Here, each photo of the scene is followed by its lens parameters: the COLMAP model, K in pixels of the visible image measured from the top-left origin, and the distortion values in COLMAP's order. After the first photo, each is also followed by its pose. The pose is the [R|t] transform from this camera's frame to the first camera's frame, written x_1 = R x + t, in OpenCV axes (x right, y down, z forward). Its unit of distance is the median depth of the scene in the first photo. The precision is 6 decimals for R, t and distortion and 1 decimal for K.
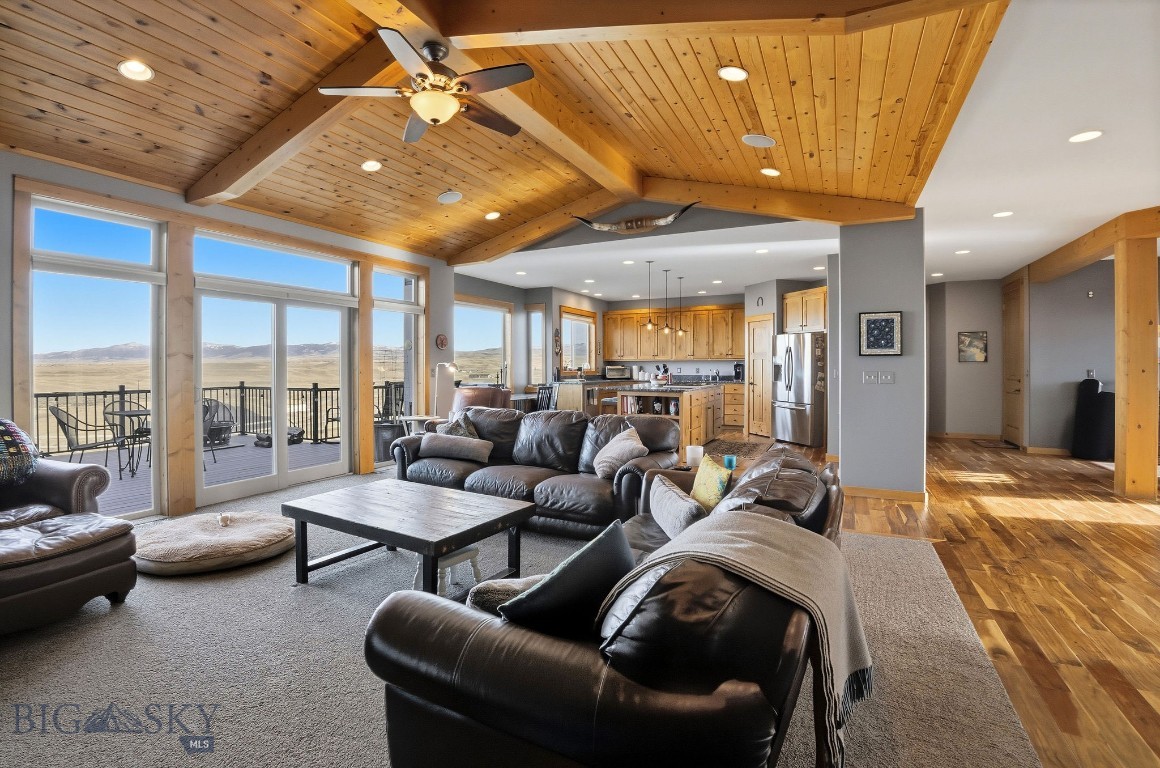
lens RADIAL K [[506.0, 0, 579.8], [0, 506.0, 373.2], [0, 0, 1]] dist [-0.027906, -0.000158]
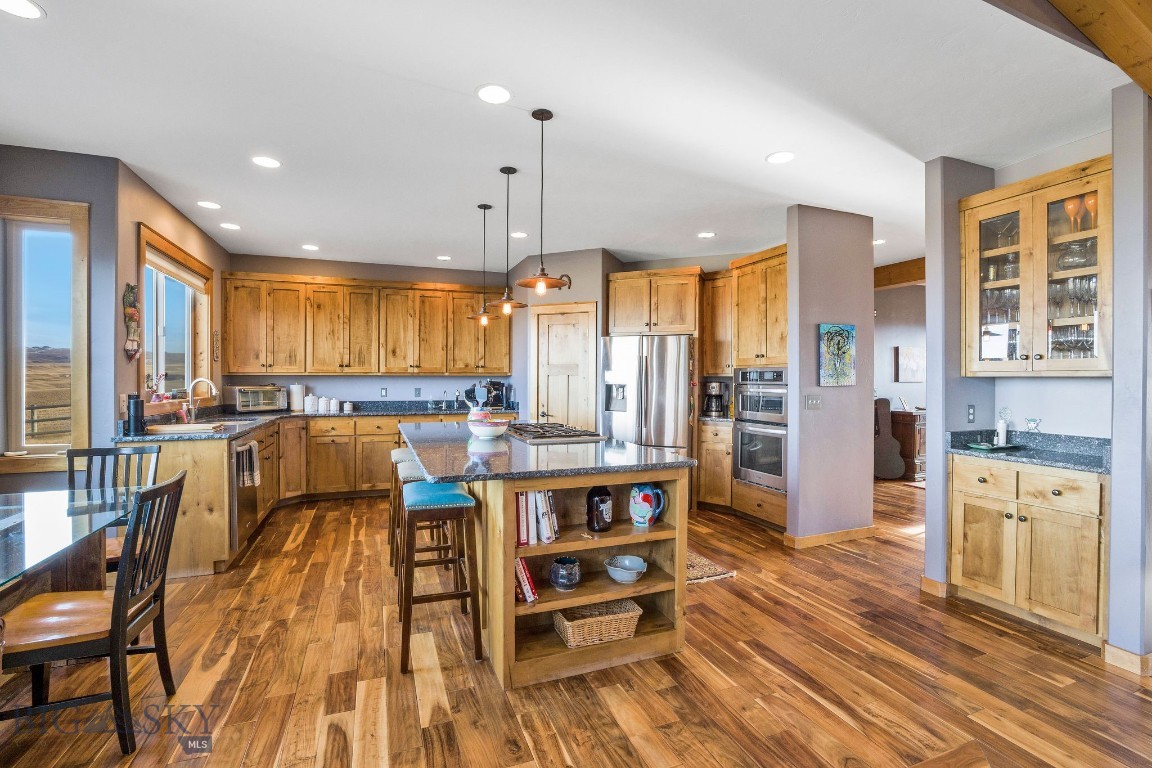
lens RADIAL K [[502.6, 0, 573.2], [0, 502.6, 378.1], [0, 0, 1]] dist [-0.027906, -0.000158]
pose [[0.680462, 0.000250, 0.732783, -0.081140], [0.009943, 0.999905, -0.009574, -0.015668], [-0.732716, 0.013801, 0.680395, 0.514591]]
